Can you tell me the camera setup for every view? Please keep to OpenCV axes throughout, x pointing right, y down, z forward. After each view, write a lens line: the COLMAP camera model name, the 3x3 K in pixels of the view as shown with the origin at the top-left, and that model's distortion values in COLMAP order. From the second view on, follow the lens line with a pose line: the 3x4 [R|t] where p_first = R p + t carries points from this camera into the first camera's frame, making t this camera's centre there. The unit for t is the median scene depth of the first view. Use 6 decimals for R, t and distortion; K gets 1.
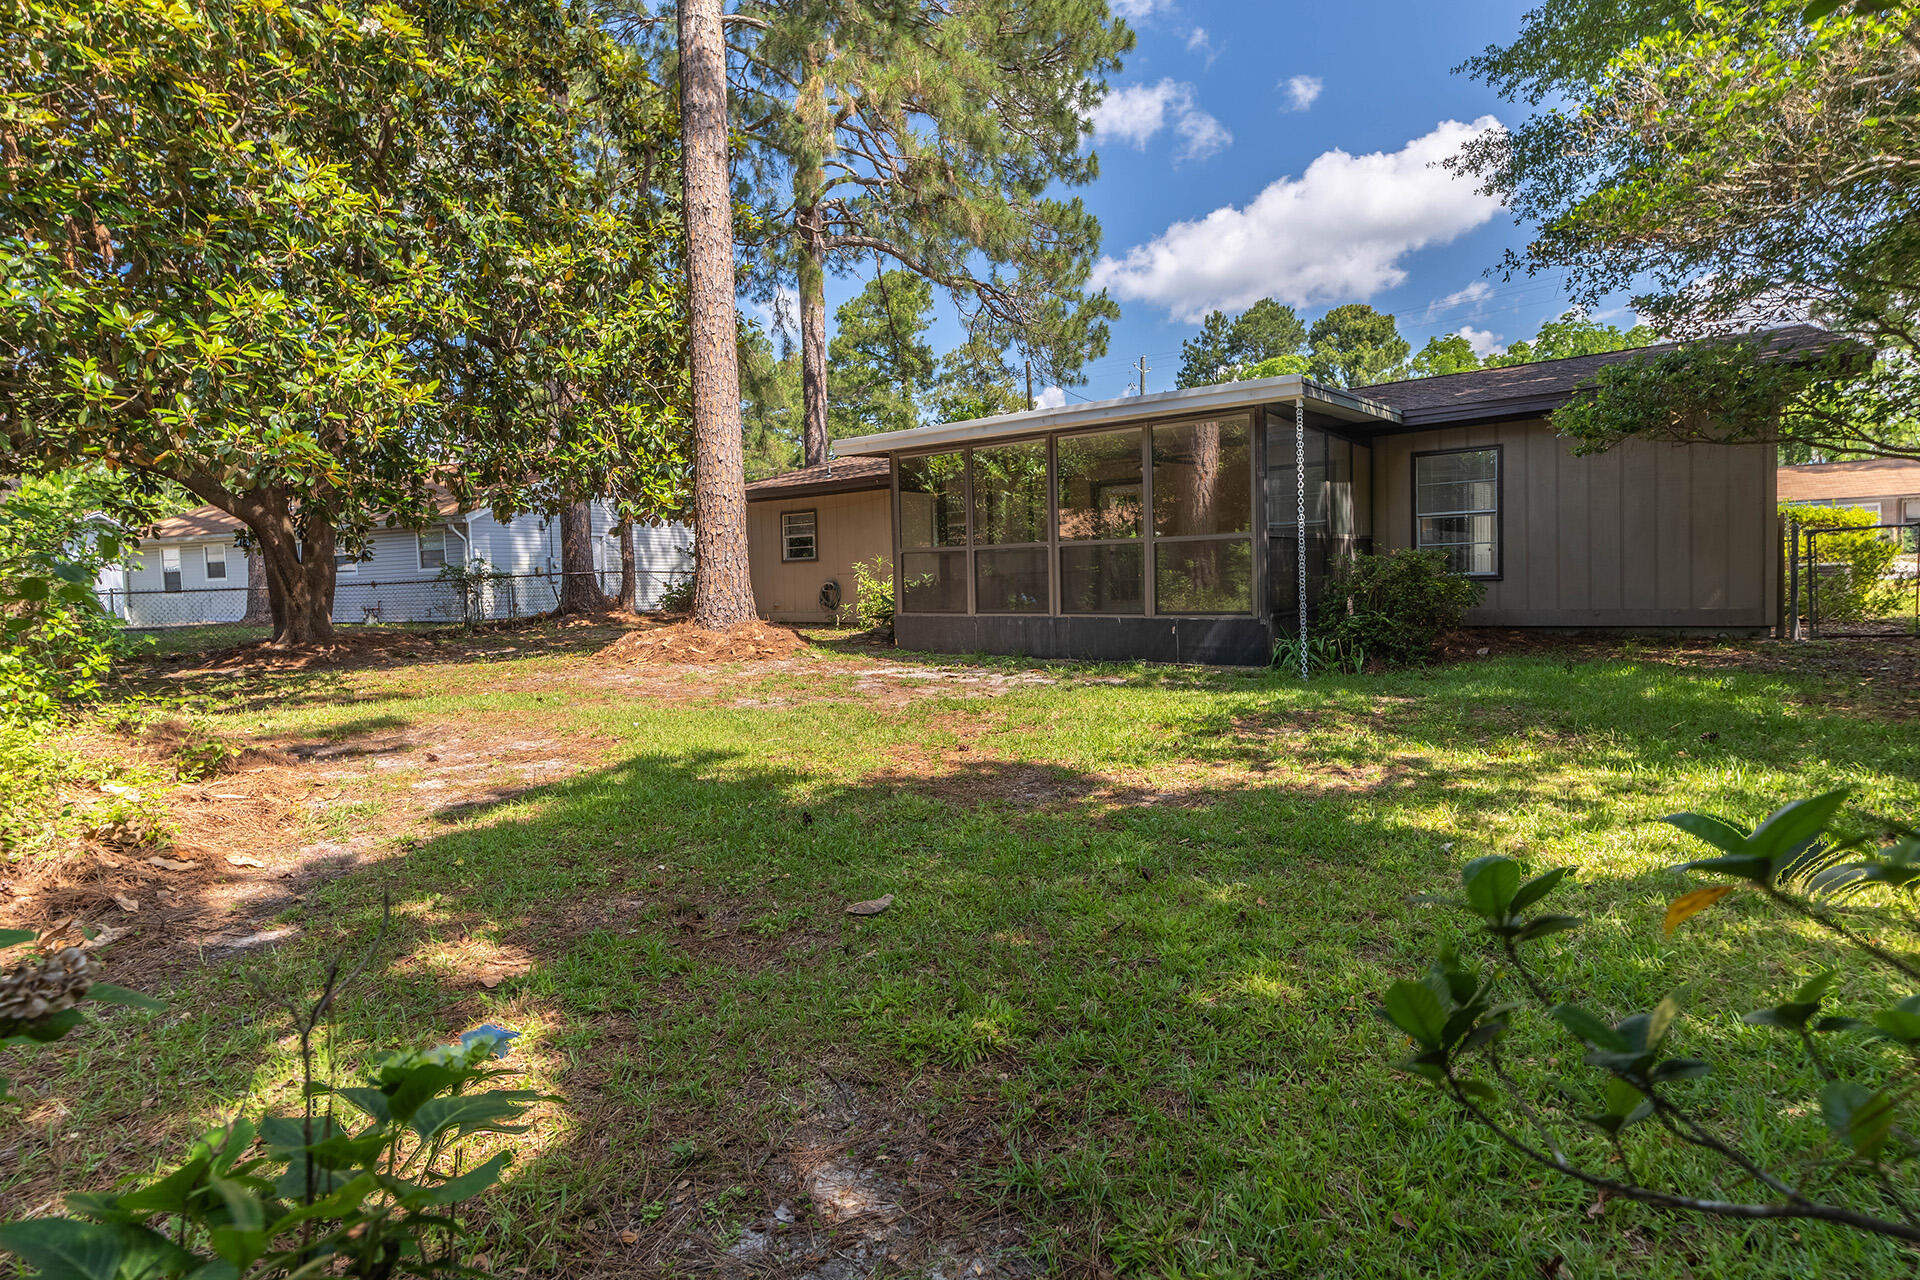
lens RADIAL K [[892.9, 0, 993.6], [0, 892.9, 623.1], [0, 0, 1]] dist [0.011583, -0.003280]
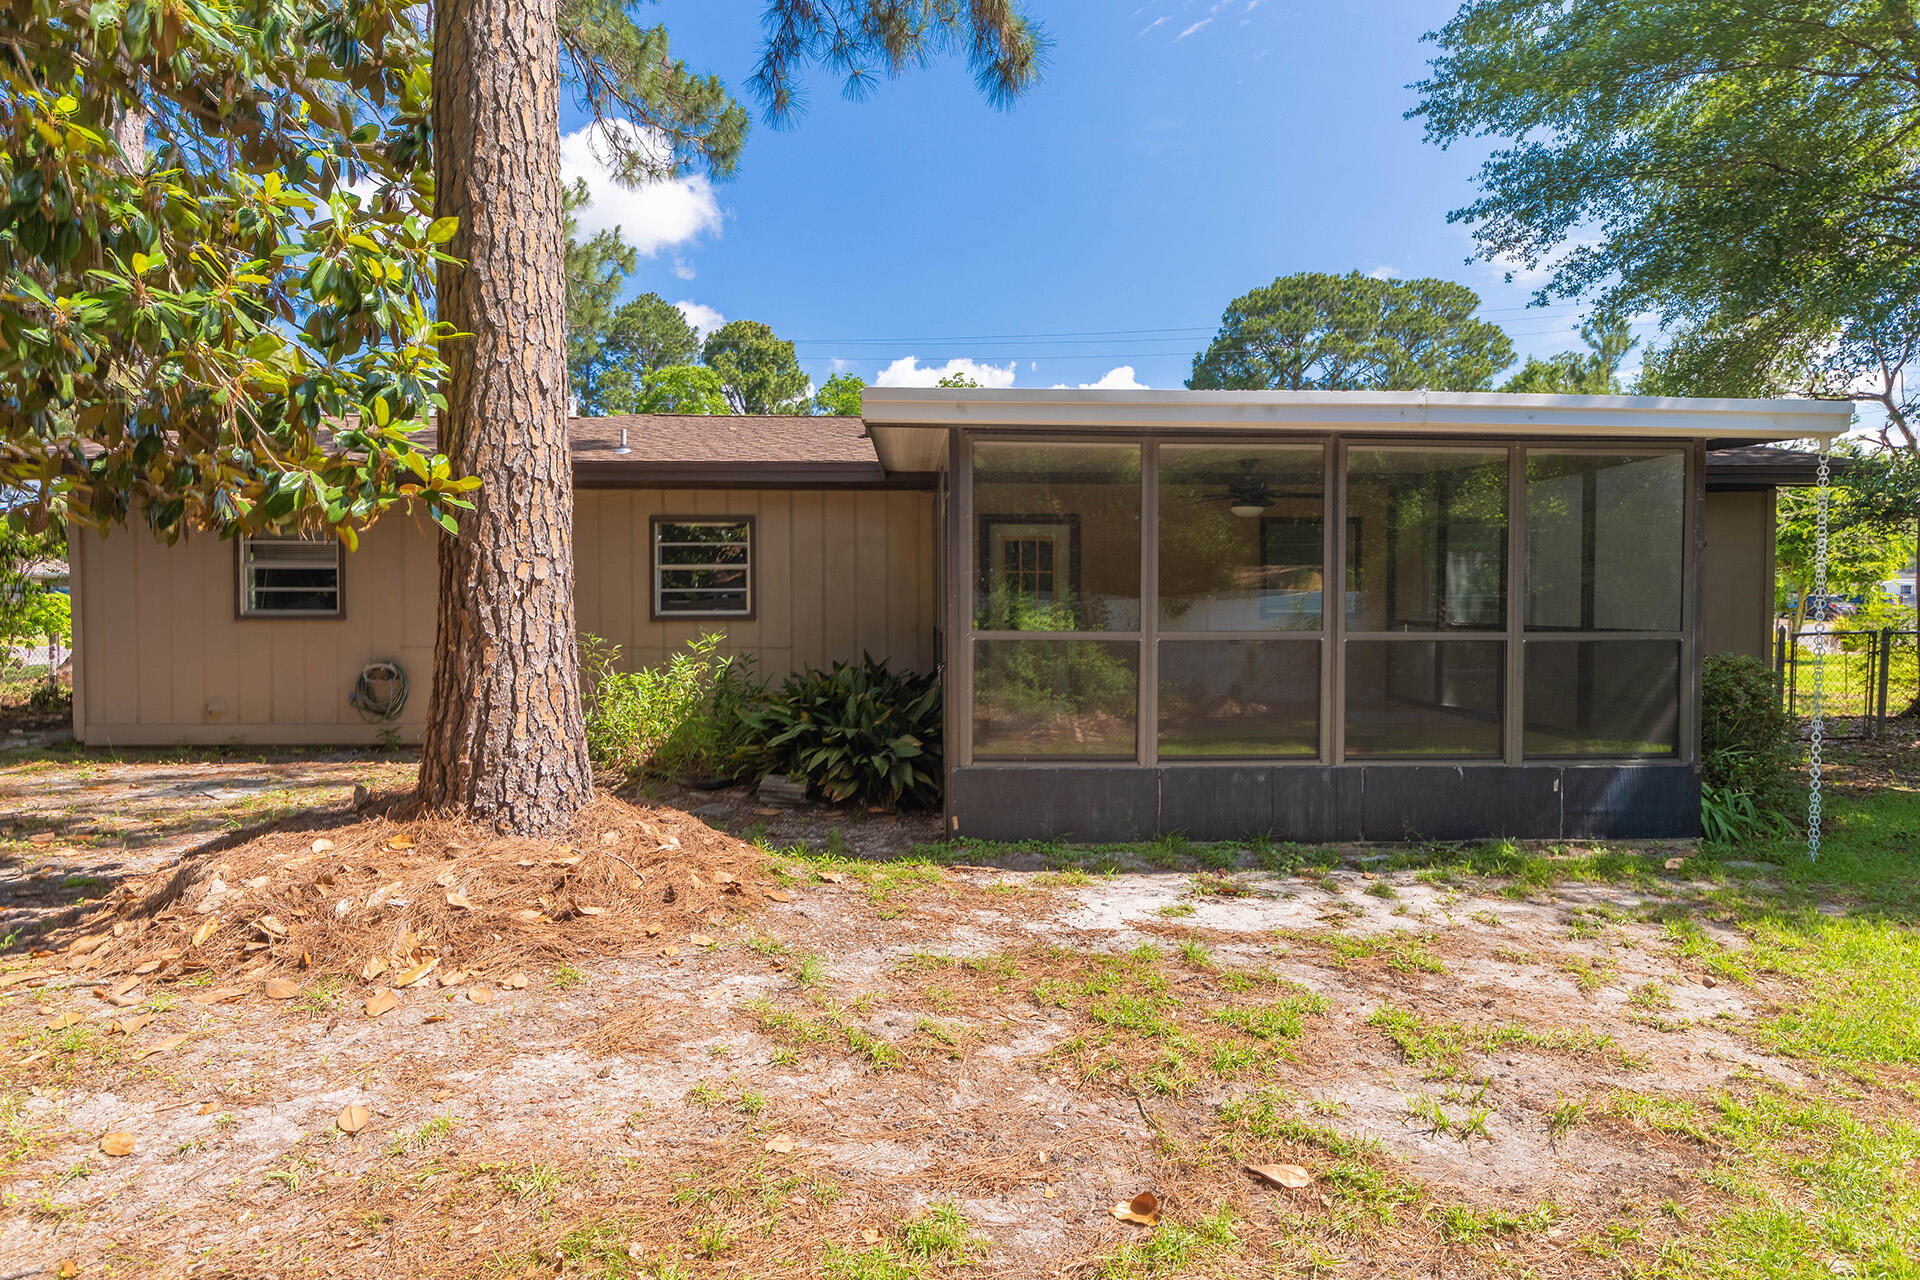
lens RADIAL K [[1035.0, 0, 967.5], [0, 1035.0, 649.6], [0, 0, 1]] dist [0.001600, -0.000336]
pose [[0.791544, 0.004568, 0.611096, -0.436608], [0.010306, 0.999730, -0.020822, -0.059147], [-0.611026, 0.022779, 0.791283, 0.541941]]
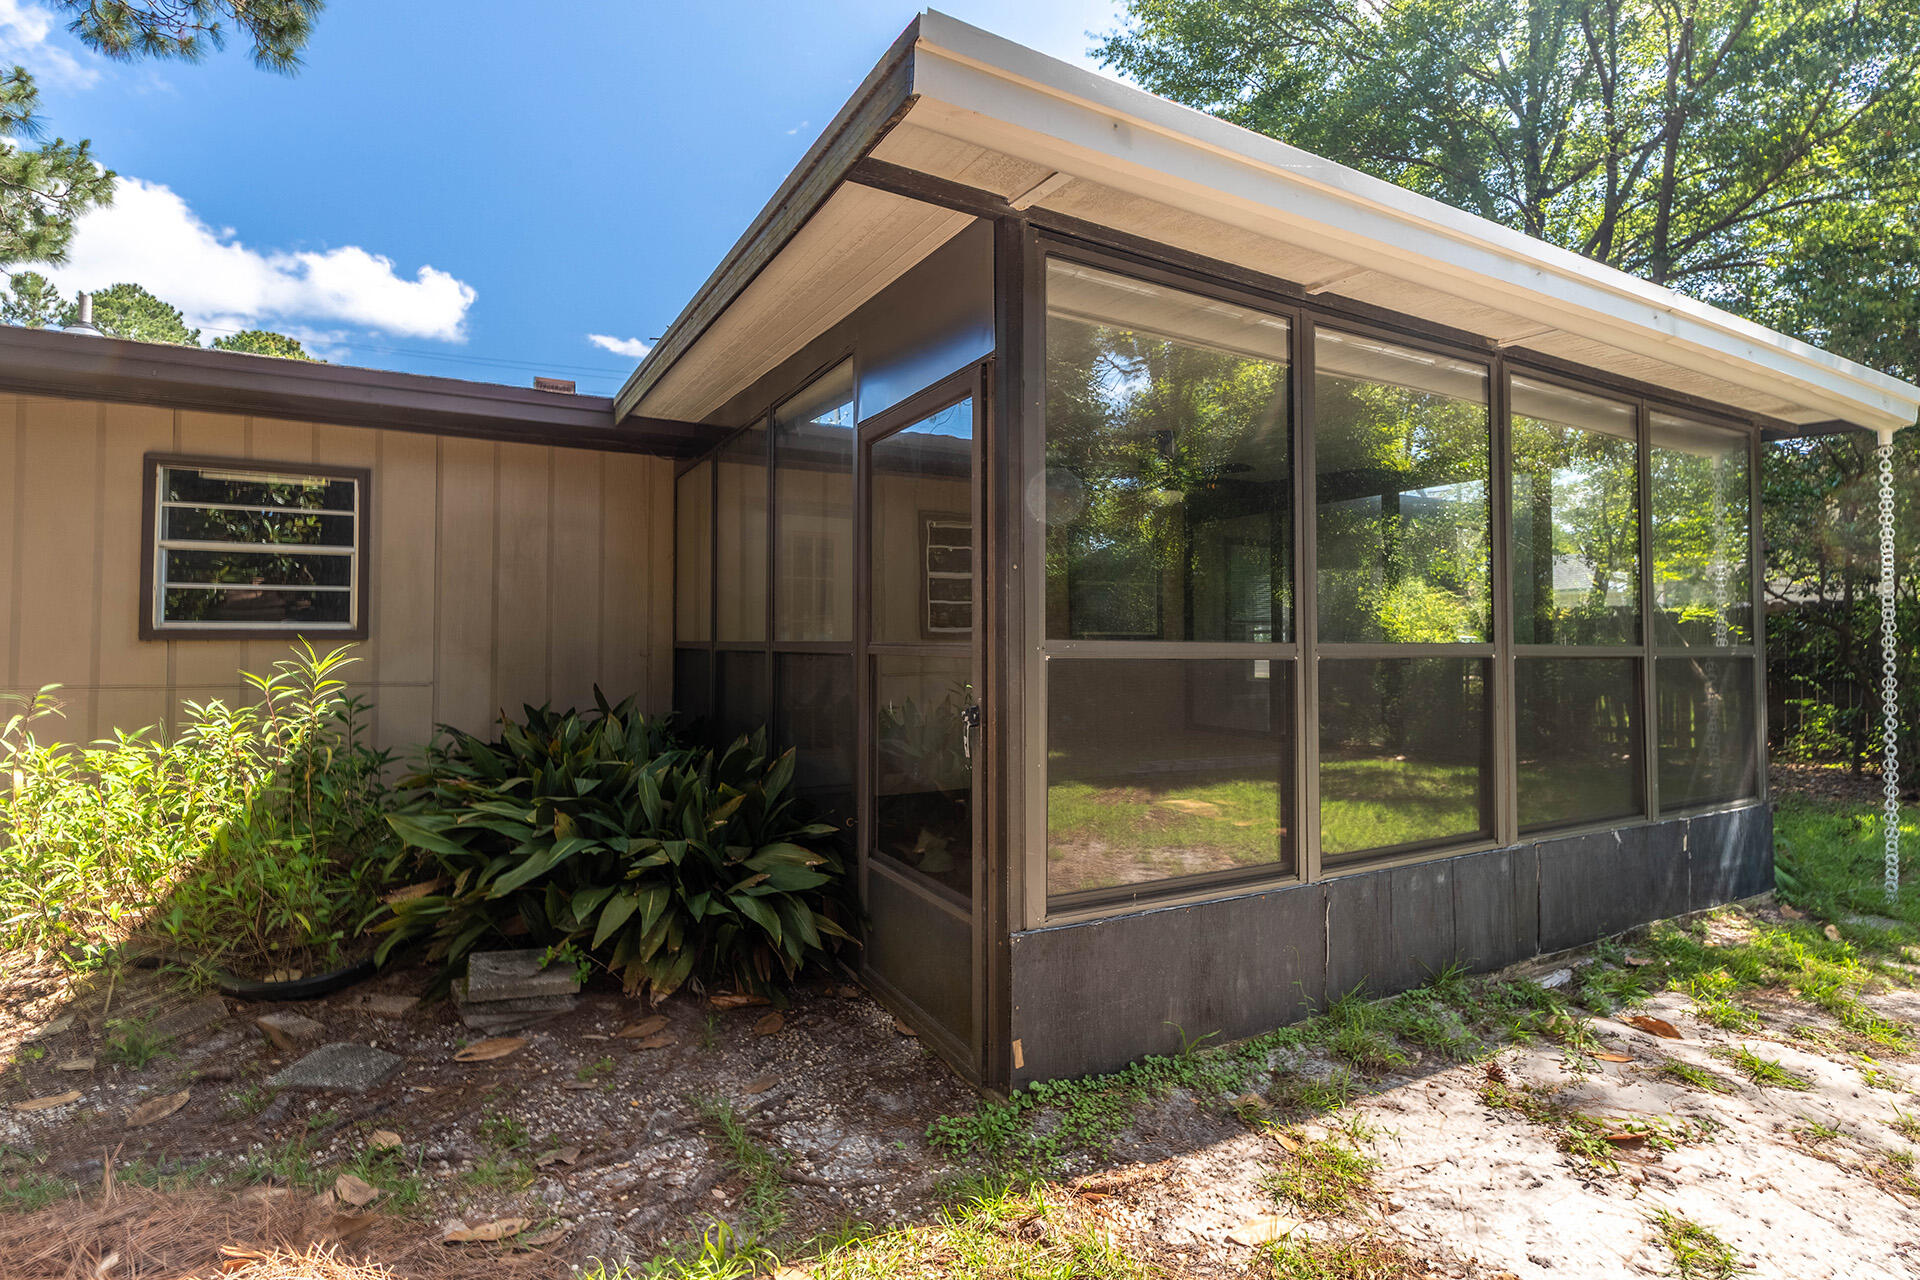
lens RADIAL K [[892.9, 0, 975.1], [0, 892.9, 638.4], [0, 0, 1]] dist [0.011583, -0.003280]
pose [[0.437667, 0.036805, 0.898383, -0.310898], [0.034824, 0.997718, -0.057840, -0.067921], [-0.898462, 0.056600, 0.435387, 0.890766]]
